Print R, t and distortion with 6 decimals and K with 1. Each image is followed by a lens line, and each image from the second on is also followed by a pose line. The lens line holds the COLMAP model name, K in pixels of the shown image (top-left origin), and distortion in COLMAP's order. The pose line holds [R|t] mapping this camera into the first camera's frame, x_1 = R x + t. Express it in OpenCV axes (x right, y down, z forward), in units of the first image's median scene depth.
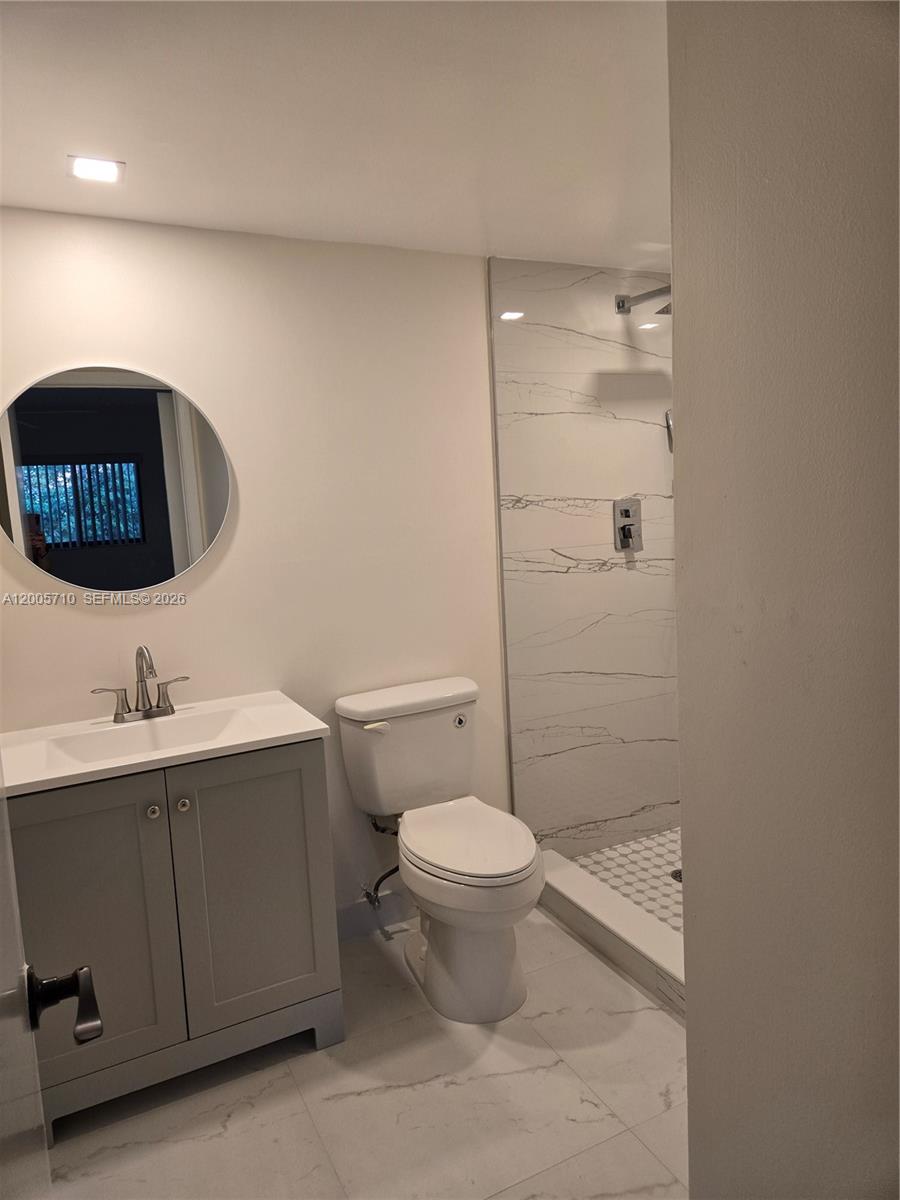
lens RADIAL K [[821.2, 0, 443.2], [0, 821.2, 597.7], [0, 0, 1]] dist [0.059739, -0.052445]
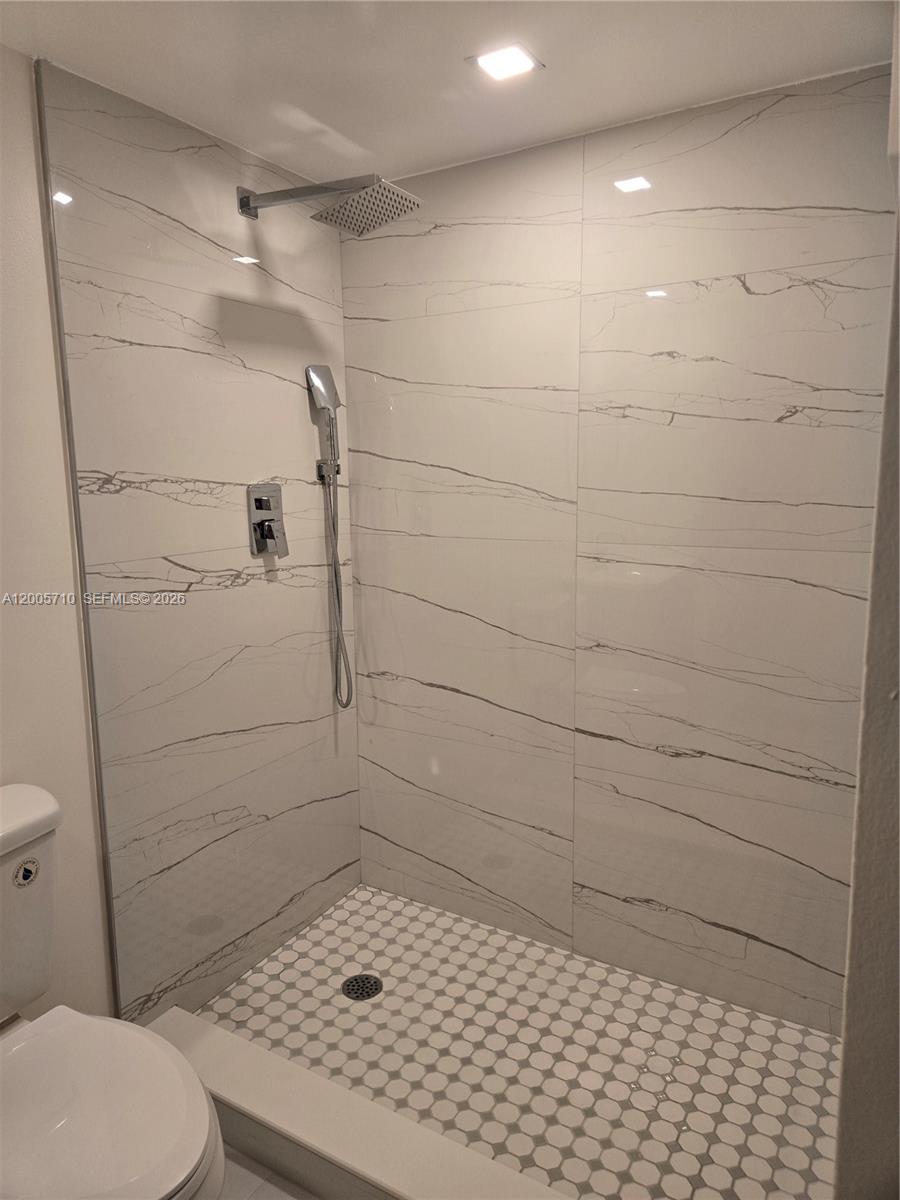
lens RADIAL K [[821.2, 0, 452.6], [0, 821.2, 598.5], [0, 0, 1]] dist [0.059739, -0.052445]
pose [[0.843090, -0.042596, 0.536083, -0.027206], [0.029912, 0.999029, 0.032339, -0.040165], [-0.536940, -0.011229, 0.843545, 0.322114]]
